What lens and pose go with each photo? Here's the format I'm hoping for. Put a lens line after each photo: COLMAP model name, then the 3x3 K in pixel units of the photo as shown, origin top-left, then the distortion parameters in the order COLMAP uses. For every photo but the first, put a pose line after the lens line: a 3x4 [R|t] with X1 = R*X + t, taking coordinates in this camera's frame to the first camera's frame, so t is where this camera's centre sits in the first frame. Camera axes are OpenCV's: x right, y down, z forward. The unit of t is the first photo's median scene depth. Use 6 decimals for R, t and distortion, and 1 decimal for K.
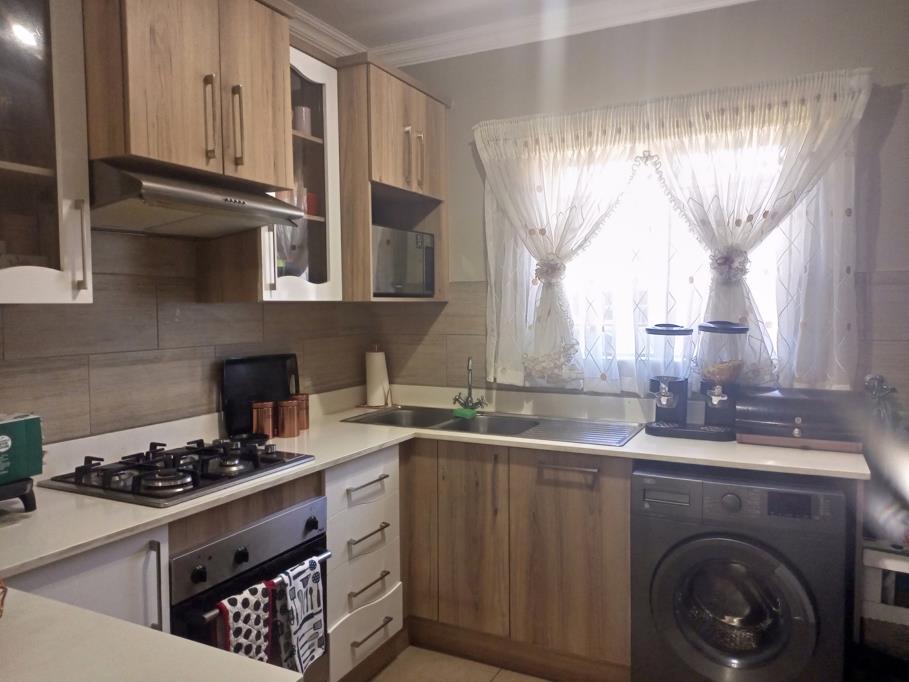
lens RADIAL K [[674.0, 0, 452.4], [0, 674.0, 341.1], [0, 0, 1]] dist [0.059072, -0.051873]
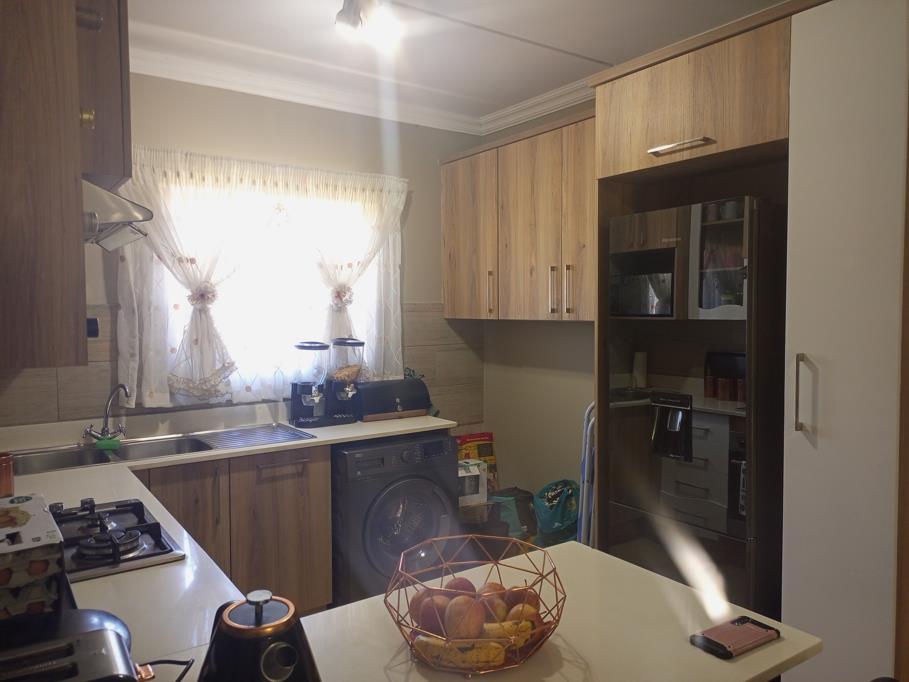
lens RADIAL K [[674.0, 0, 452.4], [0, 674.0, 341.1], [0, 0, 1]] dist [0.059072, -0.051873]
pose [[0.481503, -0.040959, 0.875487, -0.672152], [0.052850, 0.998447, 0.017645, -0.033500], [-0.874850, 0.037773, 0.482920, 0.129617]]
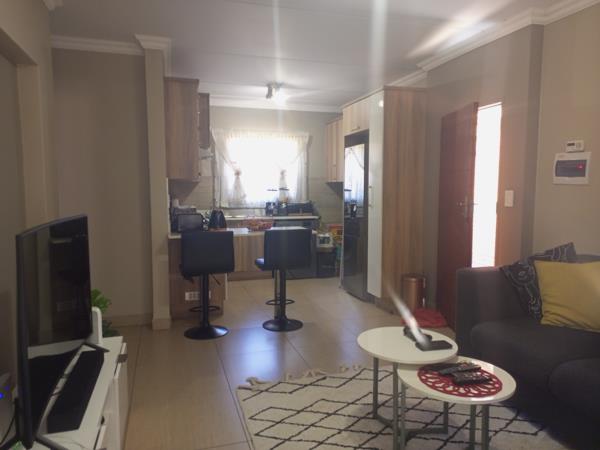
lens RADIAL K [[444.9, 0, 298.6], [0, 444.9, 225.0], [0, 0, 1]] dist [0.059072, -0.051873]
pose [[0.728438, -0.051473, 0.683176, -1.330132], [0.036354, 0.998673, 0.036481, 0.097591], [-0.684147, -0.001738, 0.729342, -0.993538]]
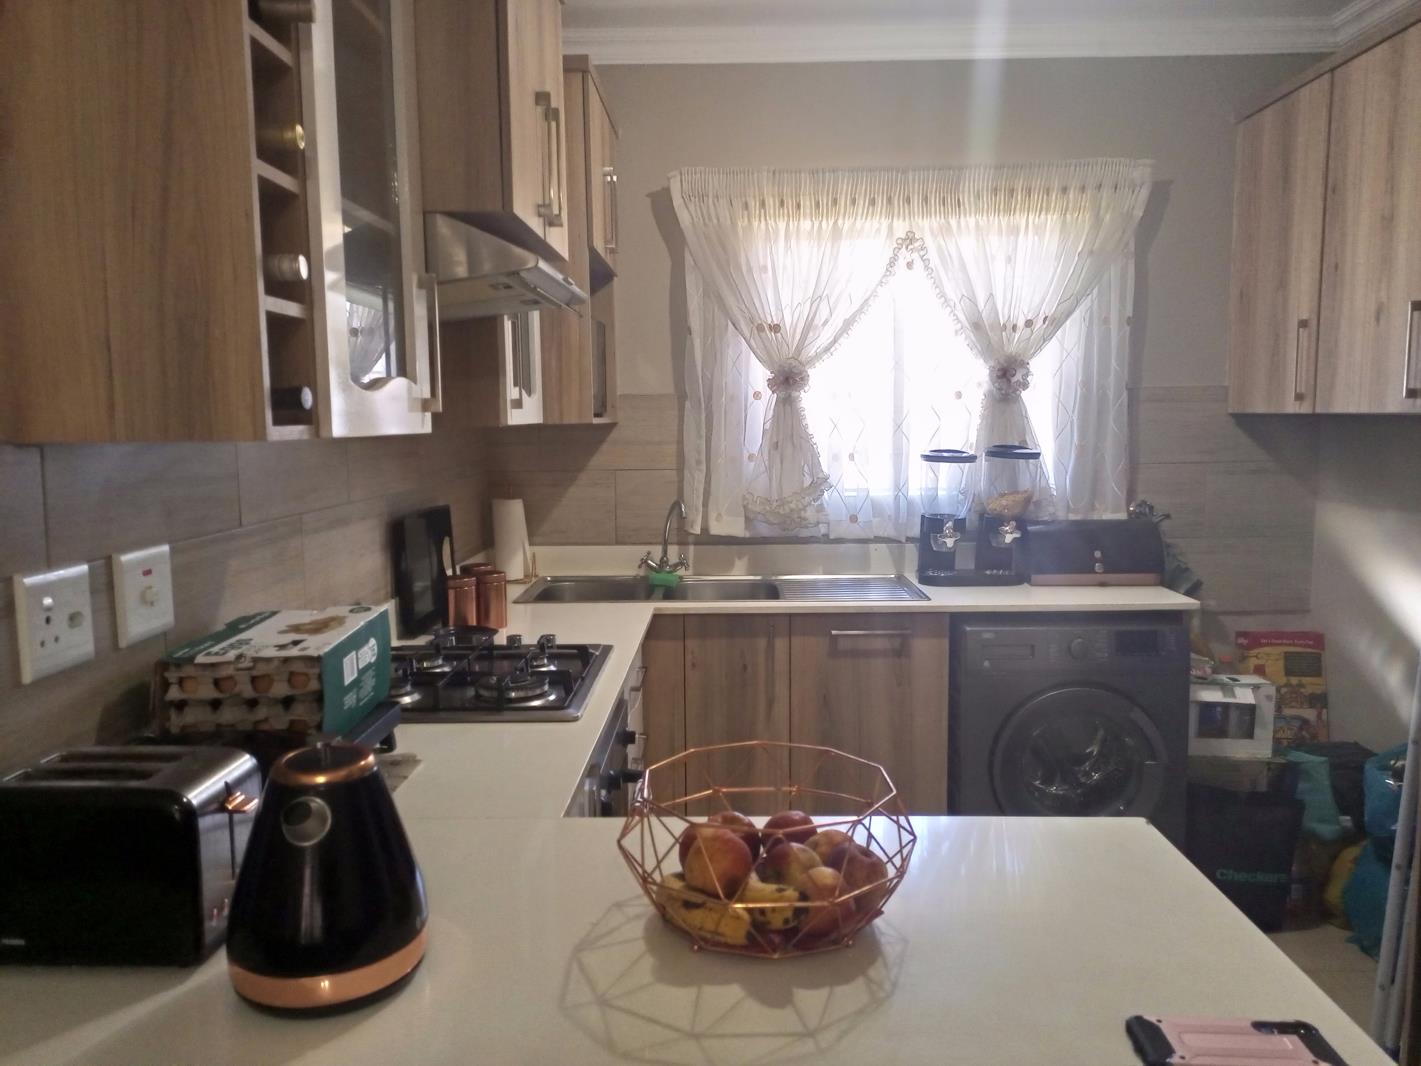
lens RADIAL K [[1053.7, 0, 707.1], [0, 1053.7, 533.1], [0, 0, 1]] dist [0.059072, -0.051873]
pose [[0.902897, -0.050858, 0.426838, -0.481695], [0.028647, 0.997888, 0.058301, -0.006832], [-0.428902, -0.040412, 0.902447, -0.031710]]
